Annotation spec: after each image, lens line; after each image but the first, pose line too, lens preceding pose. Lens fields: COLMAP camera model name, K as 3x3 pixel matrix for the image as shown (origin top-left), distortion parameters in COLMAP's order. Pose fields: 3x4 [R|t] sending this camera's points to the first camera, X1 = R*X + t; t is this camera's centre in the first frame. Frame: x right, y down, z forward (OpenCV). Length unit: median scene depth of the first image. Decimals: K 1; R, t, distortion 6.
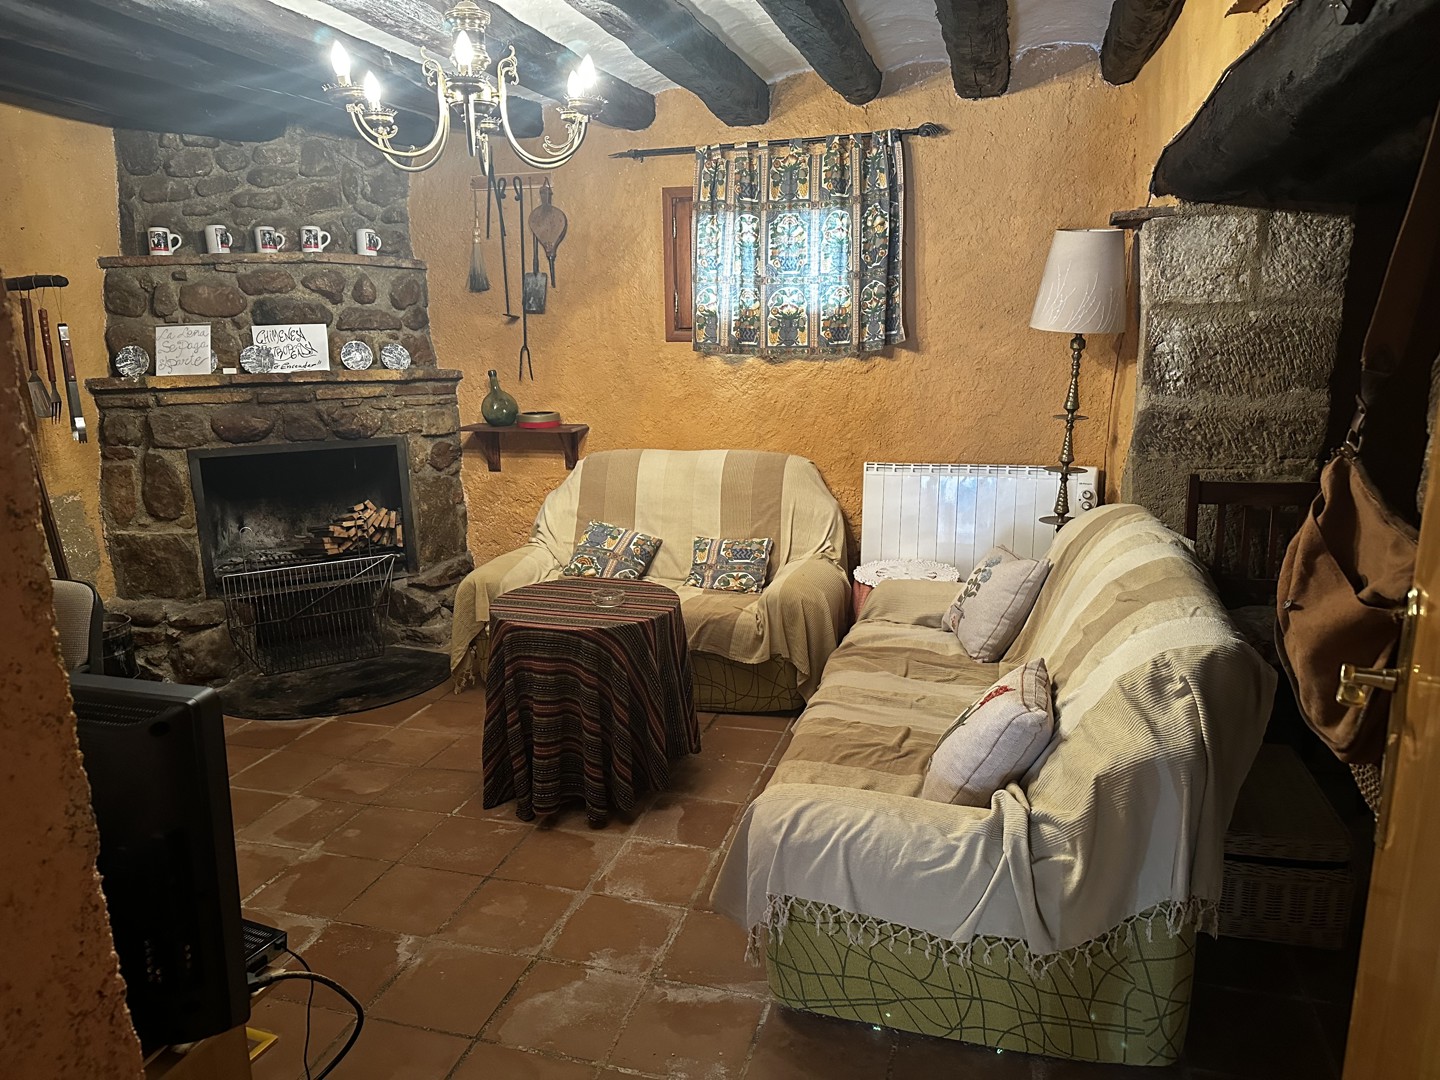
lens RADIAL K [[1013.2, 0, 724.5], [0, 1013.2, 539.9], [0, 0, 1]] dist [0.089759, -0.171450]
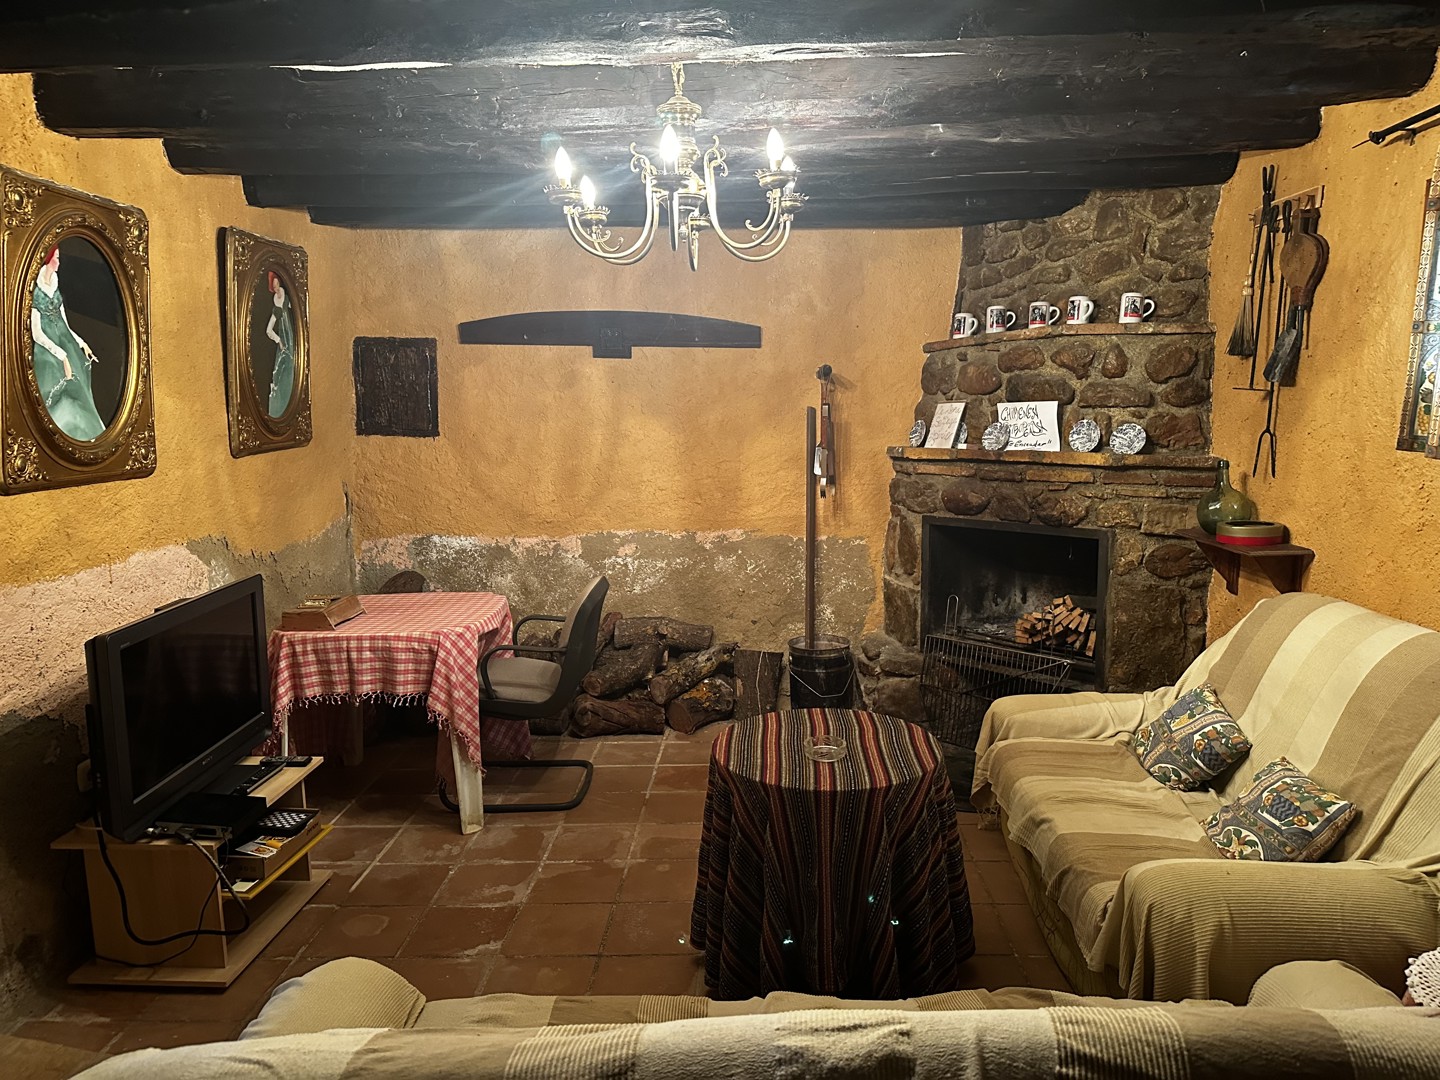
lens RADIAL K [[1008.4, 0, 719.6], [0, 1008.4, 534.2], [0, 0, 1]] dist [-0.001640, -0.005417]
pose [[0.227859, 0.138220, -0.963834, 0.433216], [-0.184213, 0.978116, 0.096719, -0.122885], [0.956110, 0.155512, 0.248335, 0.491788]]
